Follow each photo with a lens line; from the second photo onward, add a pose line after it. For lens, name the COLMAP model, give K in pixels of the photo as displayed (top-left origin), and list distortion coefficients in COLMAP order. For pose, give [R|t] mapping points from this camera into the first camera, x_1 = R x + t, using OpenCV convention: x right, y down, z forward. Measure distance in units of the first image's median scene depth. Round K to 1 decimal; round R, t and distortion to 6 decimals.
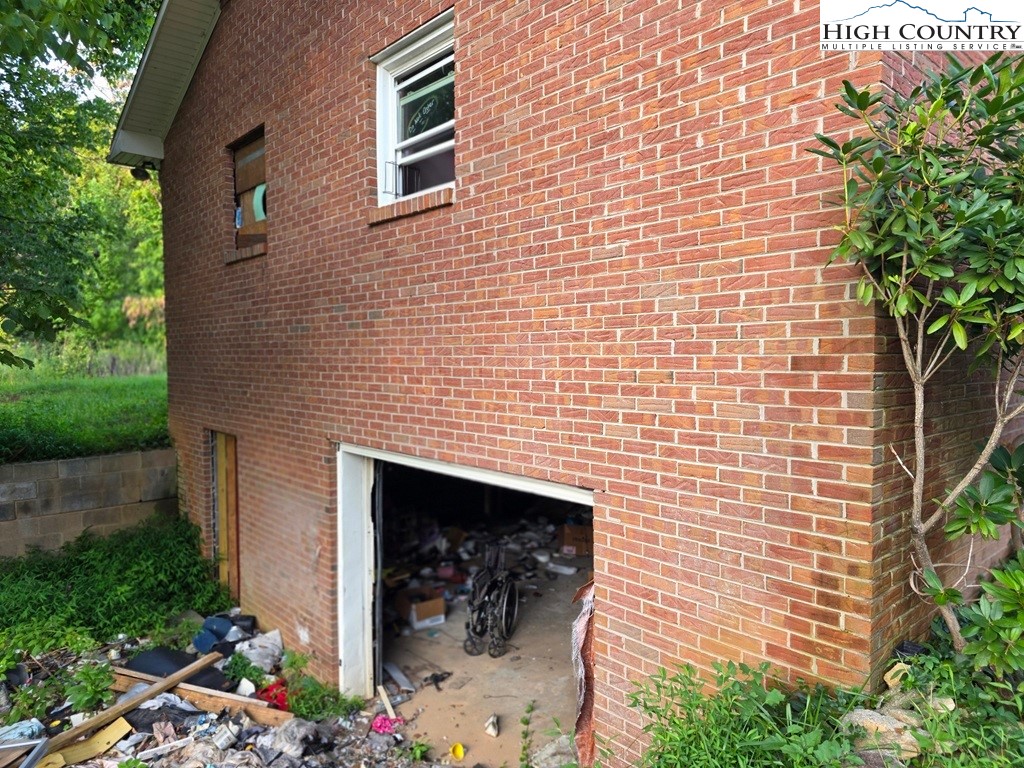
lens RADIAL K [[692.3, 0, 512.3], [0, 692.3, 387.5], [0, 0, 1]] dist [0.051433, -0.001299]
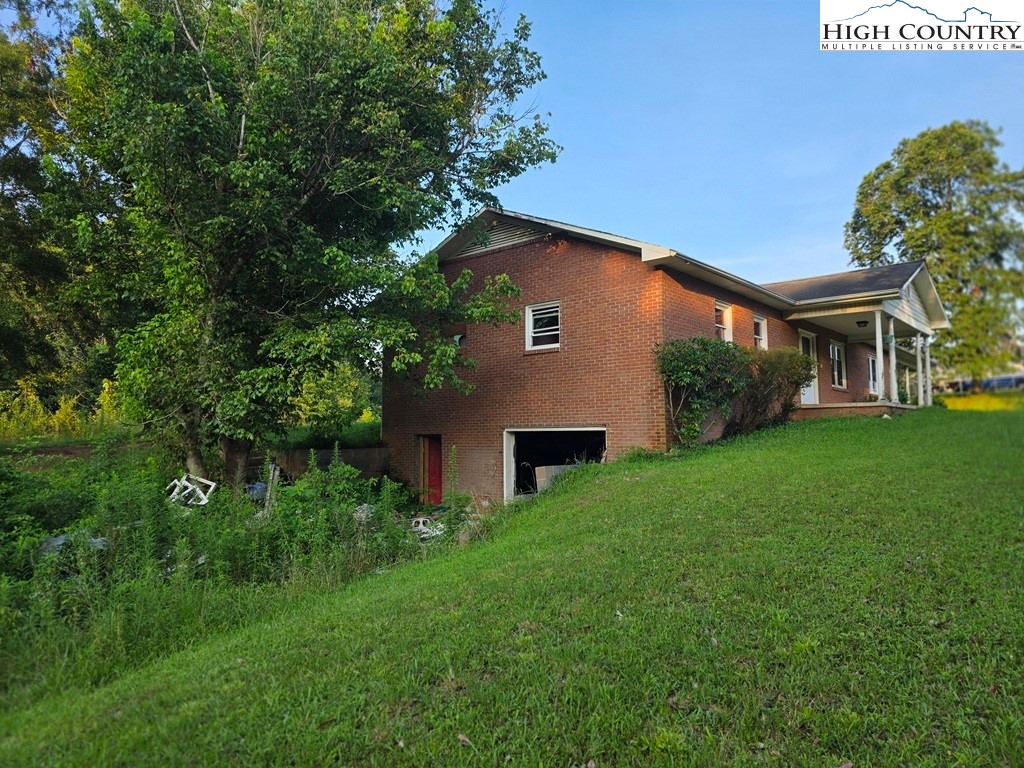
lens RADIAL K [[692.3, 0, 510.2], [0, 692.3, 386.4], [0, 0, 1]] dist [0.051433, -0.001299]
pose [[0.990189, 0.004883, 0.139652, -0.750729], [0.012667, 0.992138, -0.124504, 0.314365], [-0.139162, 0.125051, 0.982342, -2.184644]]
